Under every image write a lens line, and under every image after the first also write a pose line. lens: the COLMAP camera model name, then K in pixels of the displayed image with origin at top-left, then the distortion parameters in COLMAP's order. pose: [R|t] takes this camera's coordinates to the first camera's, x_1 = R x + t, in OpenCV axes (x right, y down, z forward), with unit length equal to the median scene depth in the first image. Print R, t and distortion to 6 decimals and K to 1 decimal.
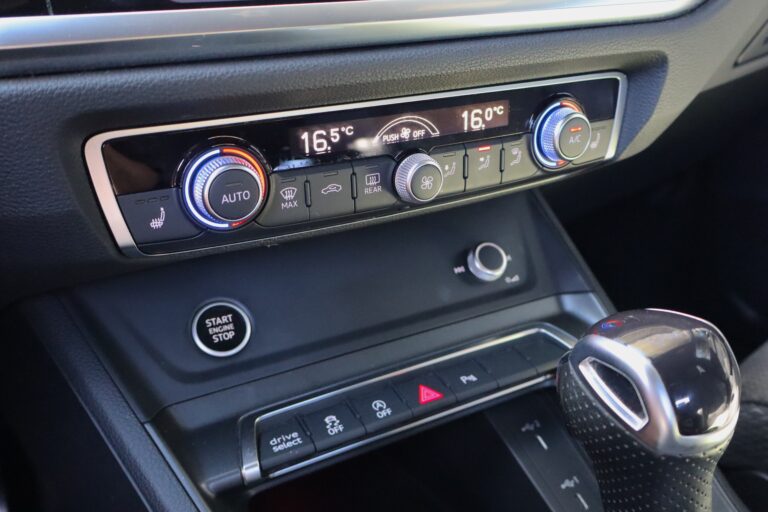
lens RADIAL K [[725.3, 0, 384.0], [0, 725.3, 256.0], [0, 0, 1]] dist [0.010300, 0.003641]
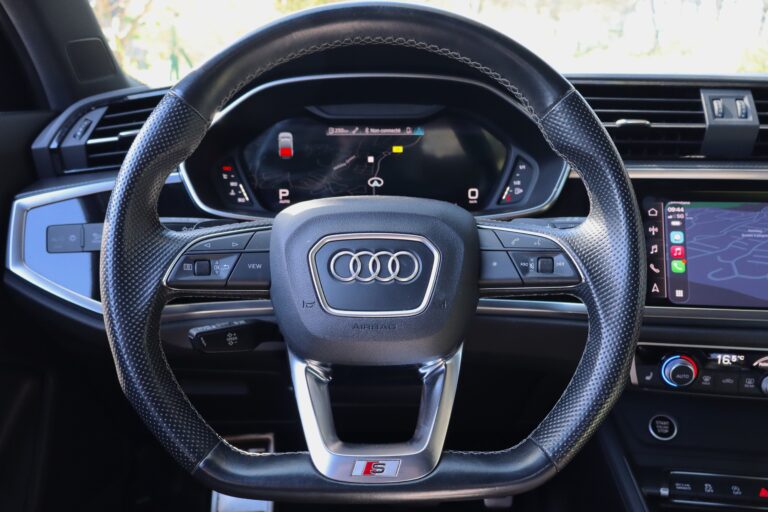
lens RADIAL K [[643.8, 0, 384.0], [0, 643.8, 256.0], [0, 0, 1]] dist [-0.003747, -0.002635]
pose [[0.785714, 0.154188, -0.599066, 0.215301], [-0.241562, 0.968023, -0.067675, -0.070815], [0.569475, 0.197885, 0.797835, -1.228985]]
